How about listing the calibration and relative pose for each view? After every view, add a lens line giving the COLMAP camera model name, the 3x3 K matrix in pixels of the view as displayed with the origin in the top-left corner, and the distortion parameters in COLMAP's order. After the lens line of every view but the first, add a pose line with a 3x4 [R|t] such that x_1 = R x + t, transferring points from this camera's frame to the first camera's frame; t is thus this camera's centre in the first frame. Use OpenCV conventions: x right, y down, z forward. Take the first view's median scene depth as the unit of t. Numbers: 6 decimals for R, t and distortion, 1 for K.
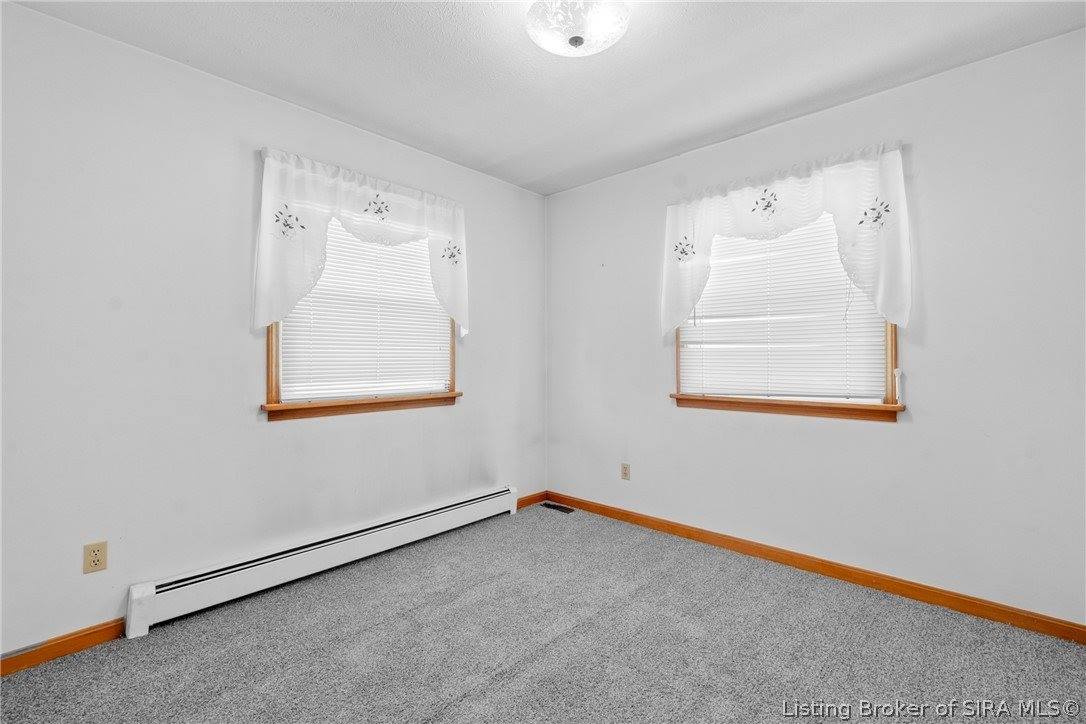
lens RADIAL K [[476.0, 0, 538.6], [0, 476.0, 358.7], [0, 0, 1]] dist [0.001240, 0.000180]
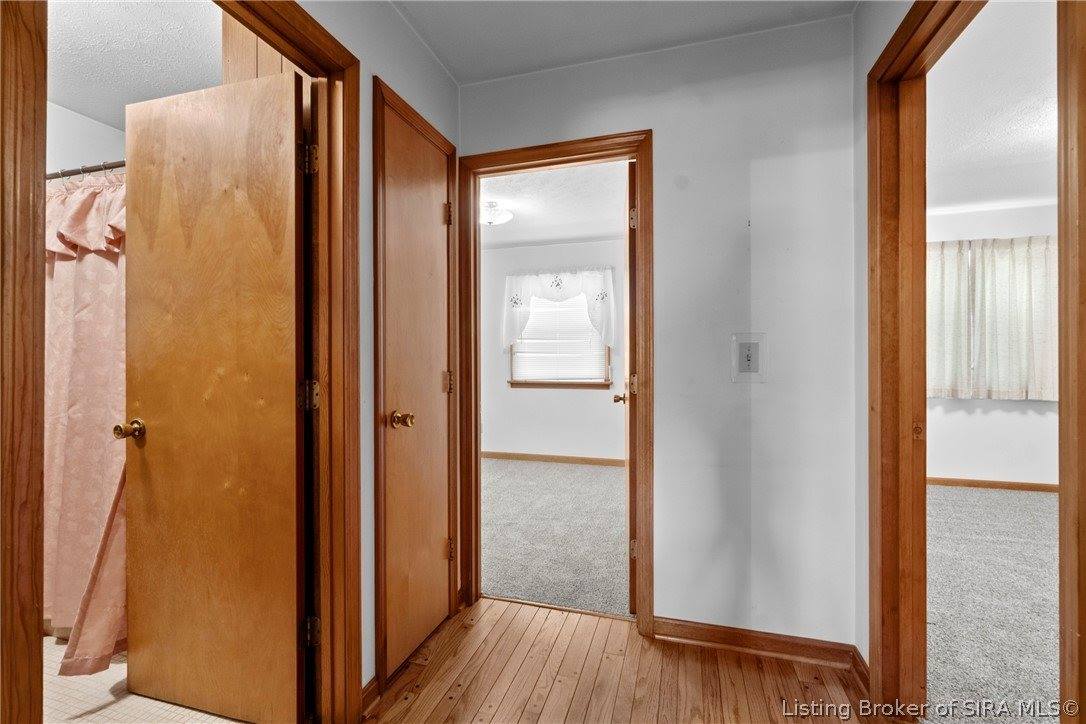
lens RADIAL K [[476.0, 0, 543.3], [0, 476.0, 363.1], [0, 0, 1]] dist [0.001240, 0.000180]
pose [[0.880260, 0.006965, 0.474440, -0.514098], [-0.004422, 0.999969, -0.006476, 0.020695], [-0.474470, 0.003603, 0.880264, -0.723206]]
